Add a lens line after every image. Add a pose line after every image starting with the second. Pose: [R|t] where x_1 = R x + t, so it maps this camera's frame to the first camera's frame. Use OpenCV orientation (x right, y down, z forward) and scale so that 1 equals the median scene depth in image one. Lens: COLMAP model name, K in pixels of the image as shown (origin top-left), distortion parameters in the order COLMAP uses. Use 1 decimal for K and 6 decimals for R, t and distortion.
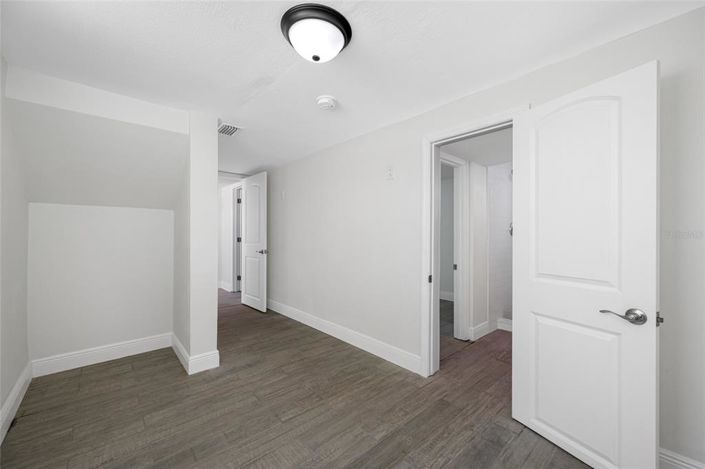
lens RADIAL K [[279.2, 0, 354.7], [0, 279.2, 241.6], [0, 0, 1]] dist [0.000029, -0.000035]
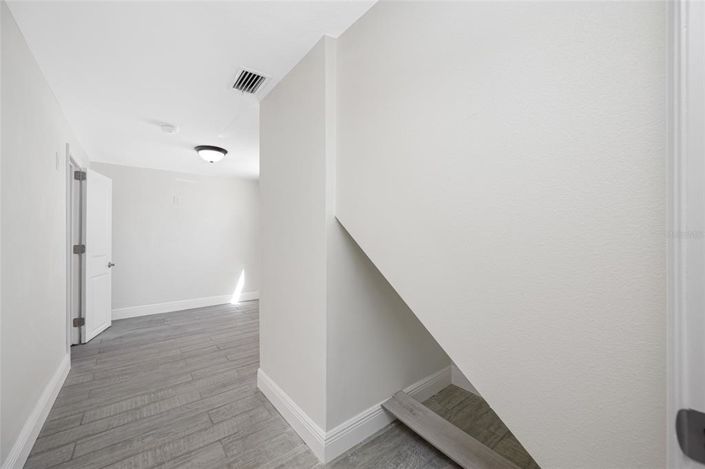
lens RADIAL K [[276.1, 0, 353.9], [0, 276.1, 231.8], [0, 0, 1]] dist [-0.002176, -0.000256]
pose [[-0.998178, 0.007056, 0.059929, -0.983031], [0.007401, 0.999957, 0.005542, -0.039858], [-0.059888, 0.005975, -0.998187, 2.150663]]
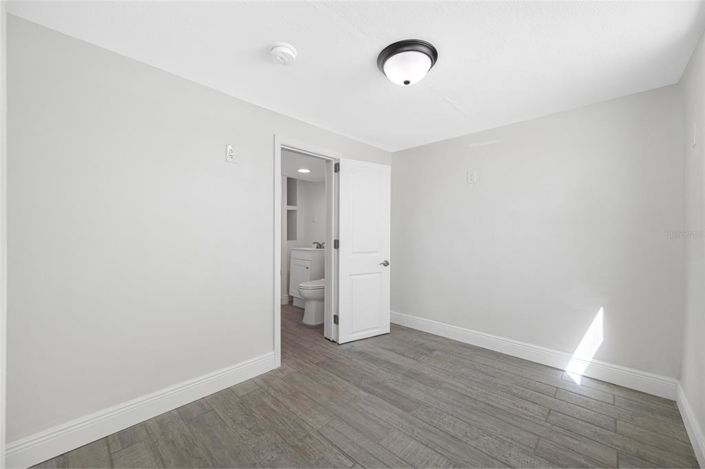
lens RADIAL K [[276.1, 0, 353.9], [0, 276.1, 231.8], [0, 0, 1]] dist [-0.002176, -0.000256]
pose [[-0.084852, -0.000342, 0.996394, -0.856082], [0.014946, 0.999887, 0.001616, -0.015014], [-0.996281, 0.015029, -0.084837, 0.868507]]
